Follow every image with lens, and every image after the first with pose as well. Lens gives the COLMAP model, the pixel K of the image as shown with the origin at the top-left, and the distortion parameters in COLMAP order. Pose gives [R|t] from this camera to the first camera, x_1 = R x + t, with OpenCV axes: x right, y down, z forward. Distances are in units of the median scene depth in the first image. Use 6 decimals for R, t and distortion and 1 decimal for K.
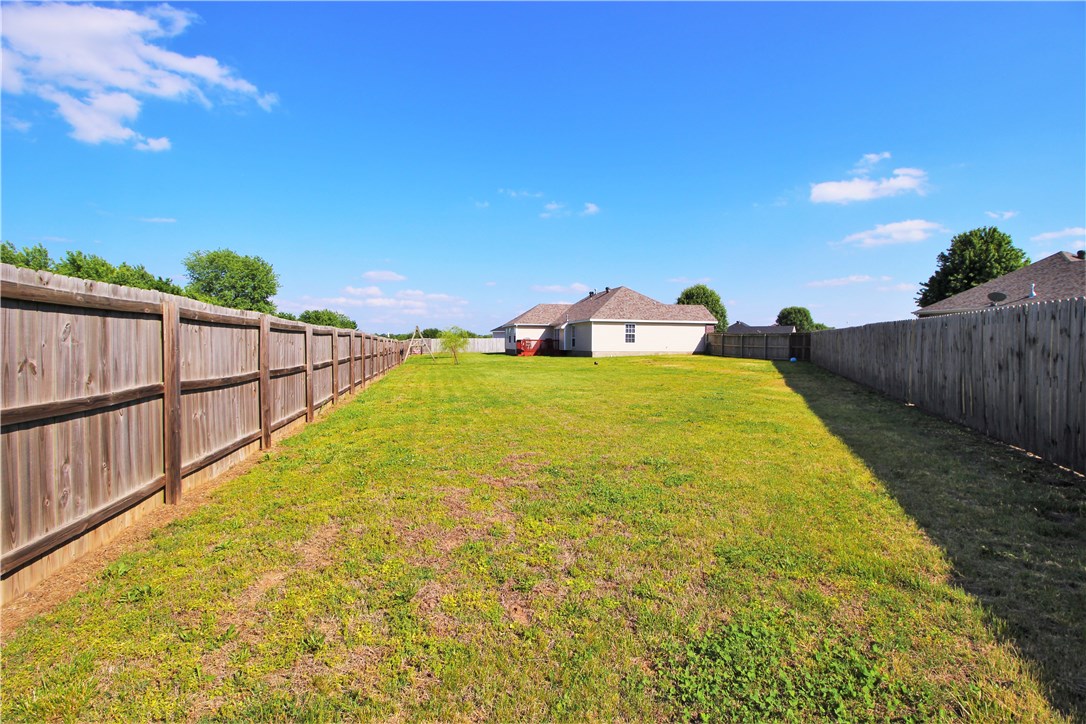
lens RADIAL K [[512.8, 0, 543.0], [0, 512.8, 362.0], [0, 0, 1]] dist [-0.000994, -0.000049]
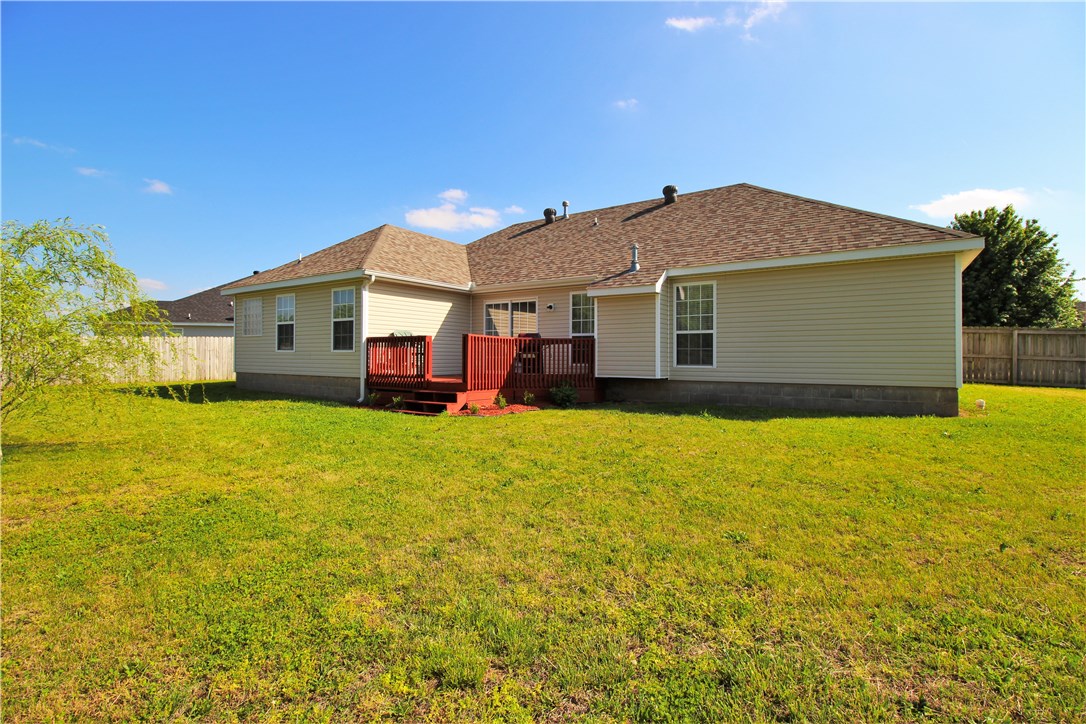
lens RADIAL K [[512.8, 0, 543.0], [0, 512.8, 362.0], [0, 0, 1]] dist [-0.000994, -0.000049]
pose [[0.739107, -0.009475, 0.673521, -0.155964], [0.022636, 0.999686, -0.010777, -0.026853], [-0.673208, 0.023211, 0.739089, 0.763521]]
